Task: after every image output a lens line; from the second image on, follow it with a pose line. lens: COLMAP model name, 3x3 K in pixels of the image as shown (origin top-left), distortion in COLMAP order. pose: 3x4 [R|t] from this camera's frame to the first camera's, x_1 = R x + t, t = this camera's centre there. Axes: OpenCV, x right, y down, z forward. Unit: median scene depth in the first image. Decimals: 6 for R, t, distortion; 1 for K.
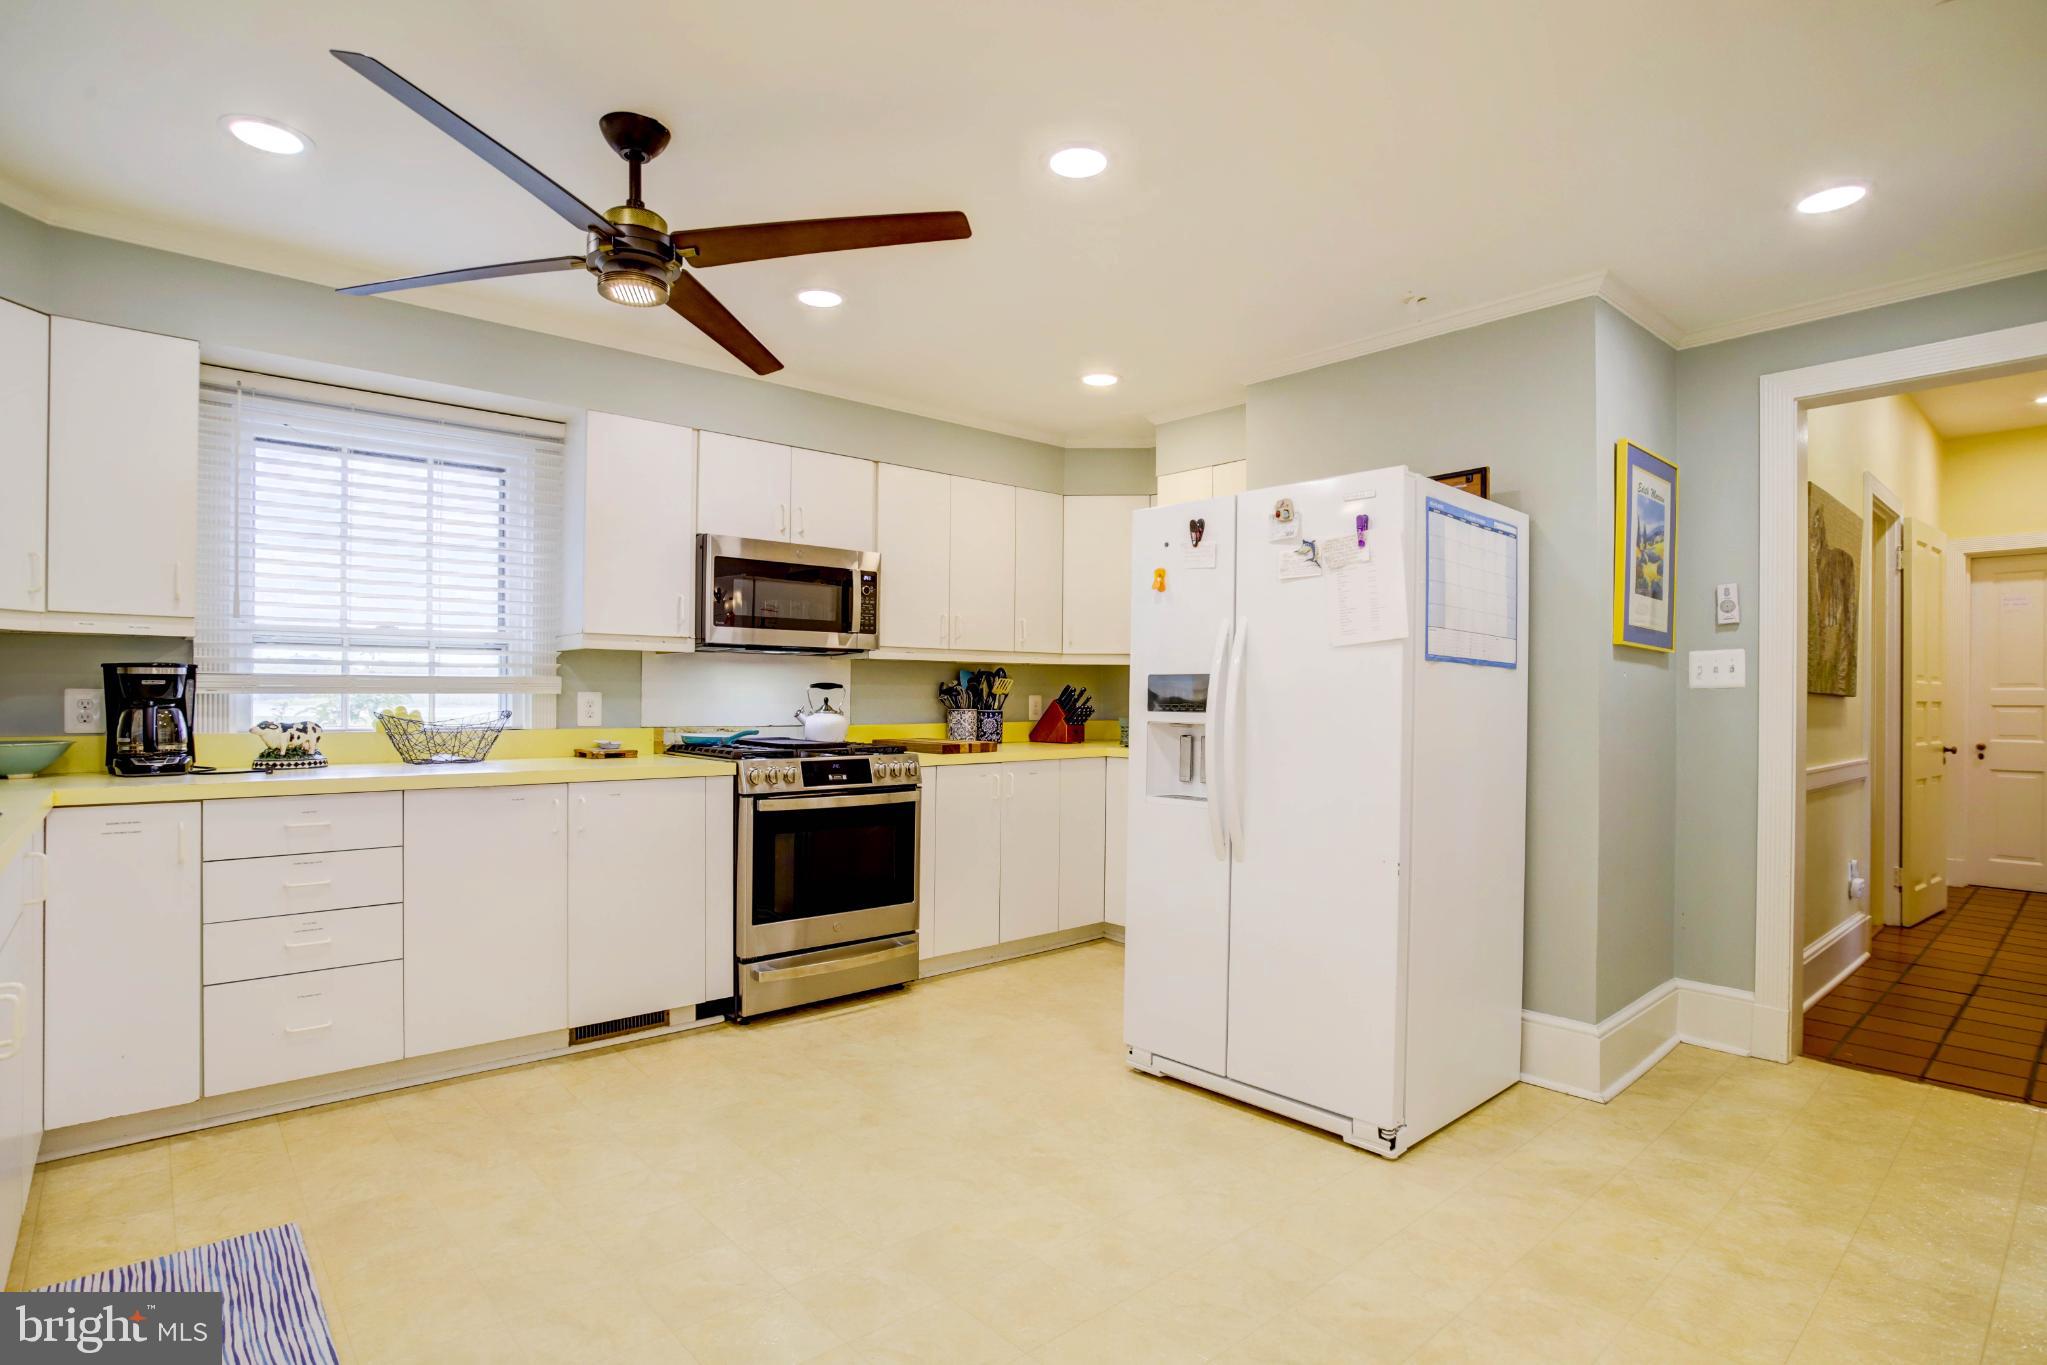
lens RADIAL K [[1016.9, 0, 1020.5], [0, 1016.9, 696.0], [0, 0, 1]] dist [-0.060956, 0.026580]
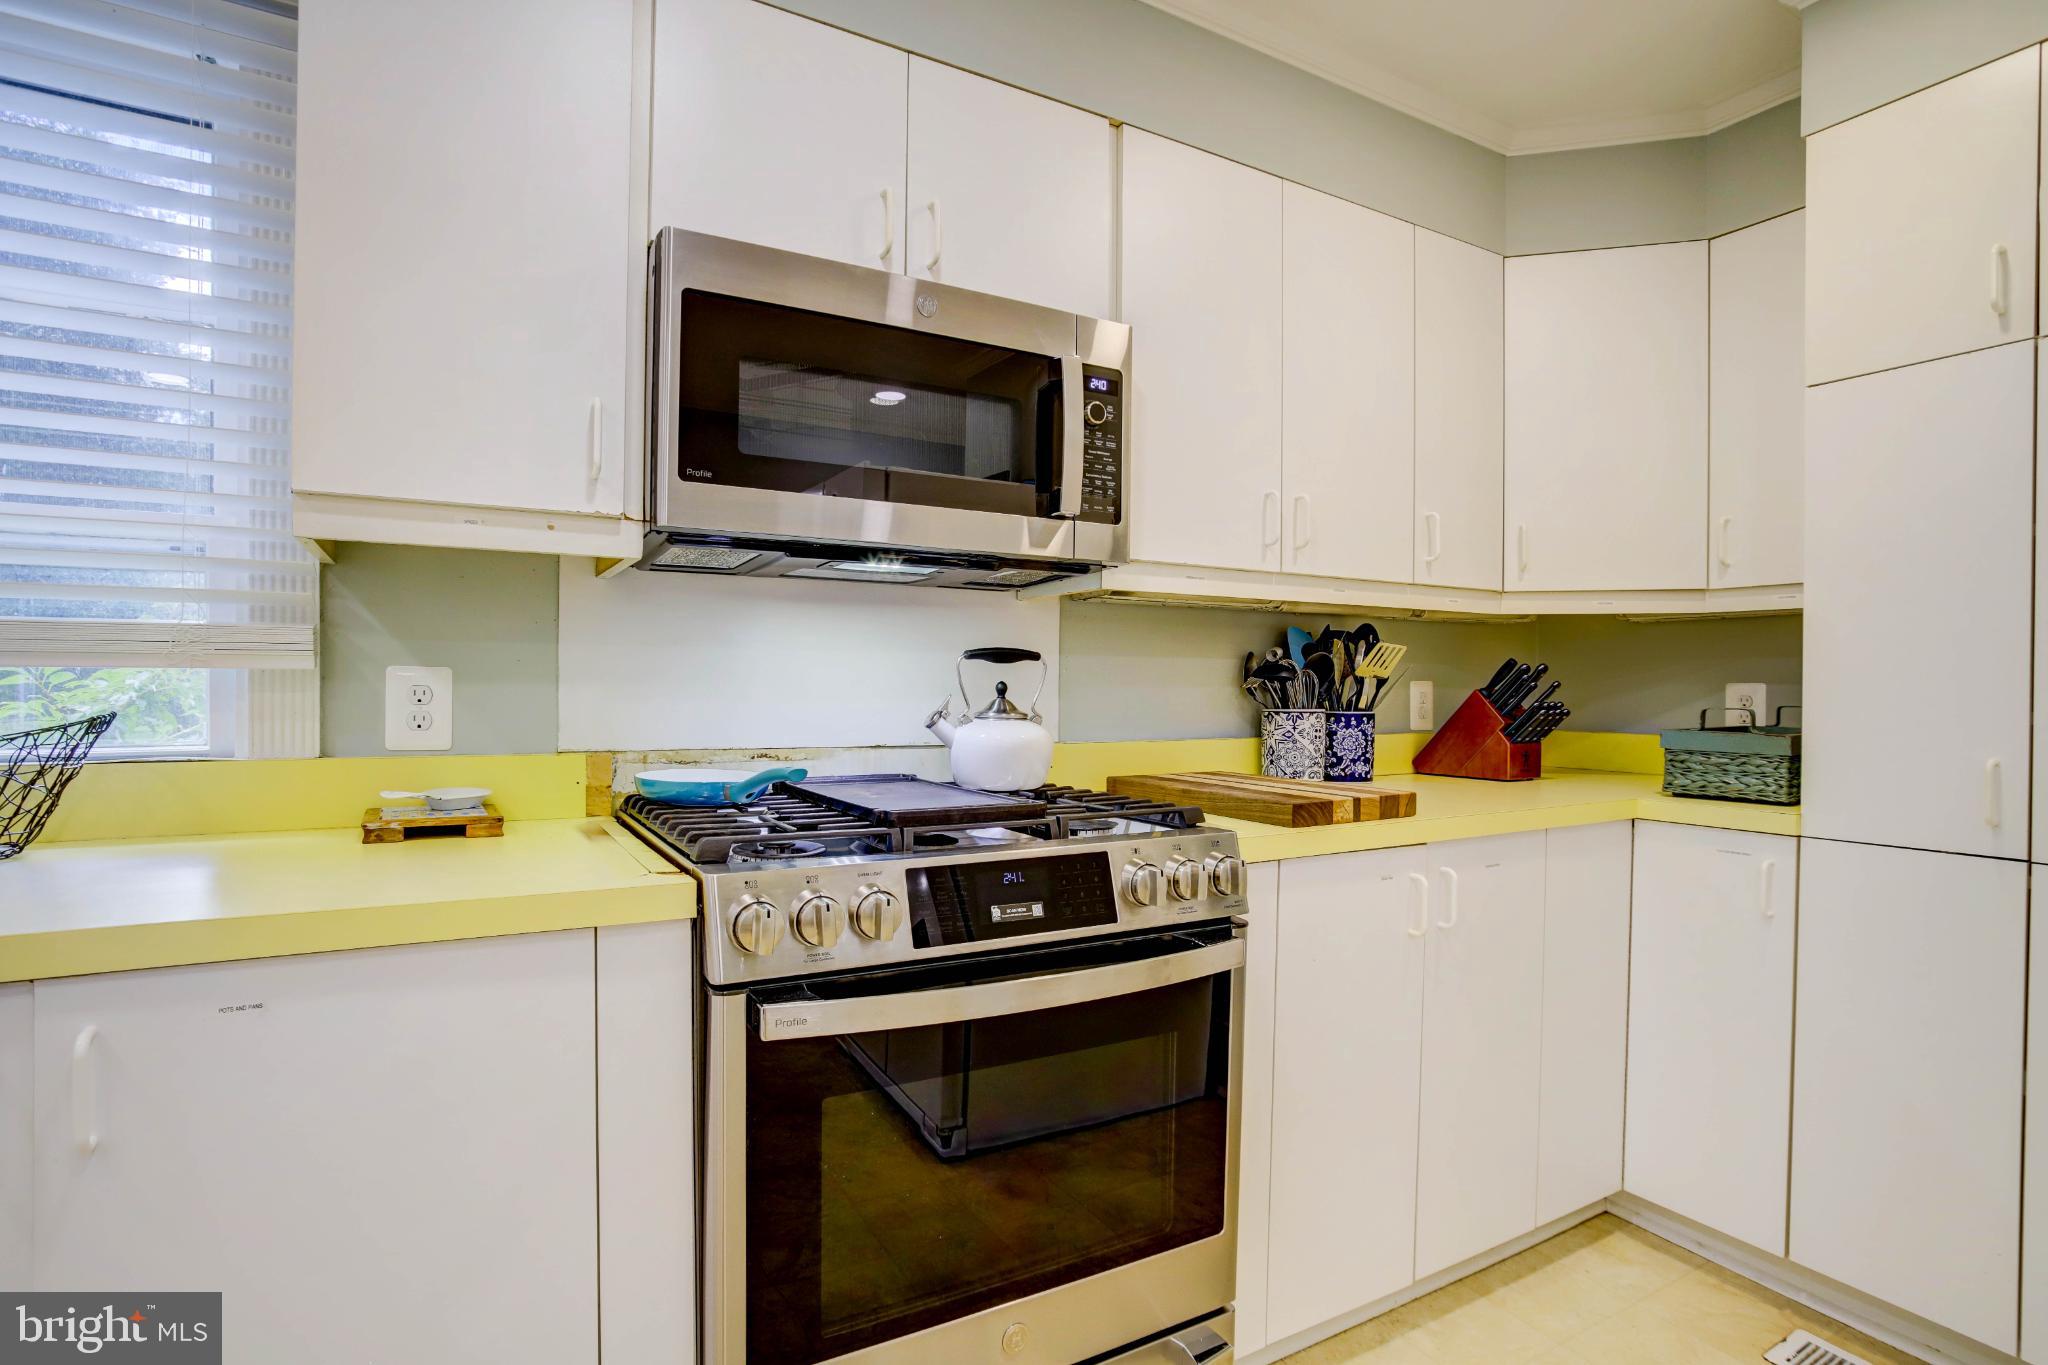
lens RADIAL K [[1017.4, 0, 1021.0], [0, 1017.4, 696.0], [0, 0, 1]] dist [-0.060956, 0.026580]
pose [[0.978778, 0.001185, -0.204919, -0.098663], [-0.000130, 0.999987, 0.005159, 0.005271], [0.204923, -0.005023, 0.978765, 0.599402]]
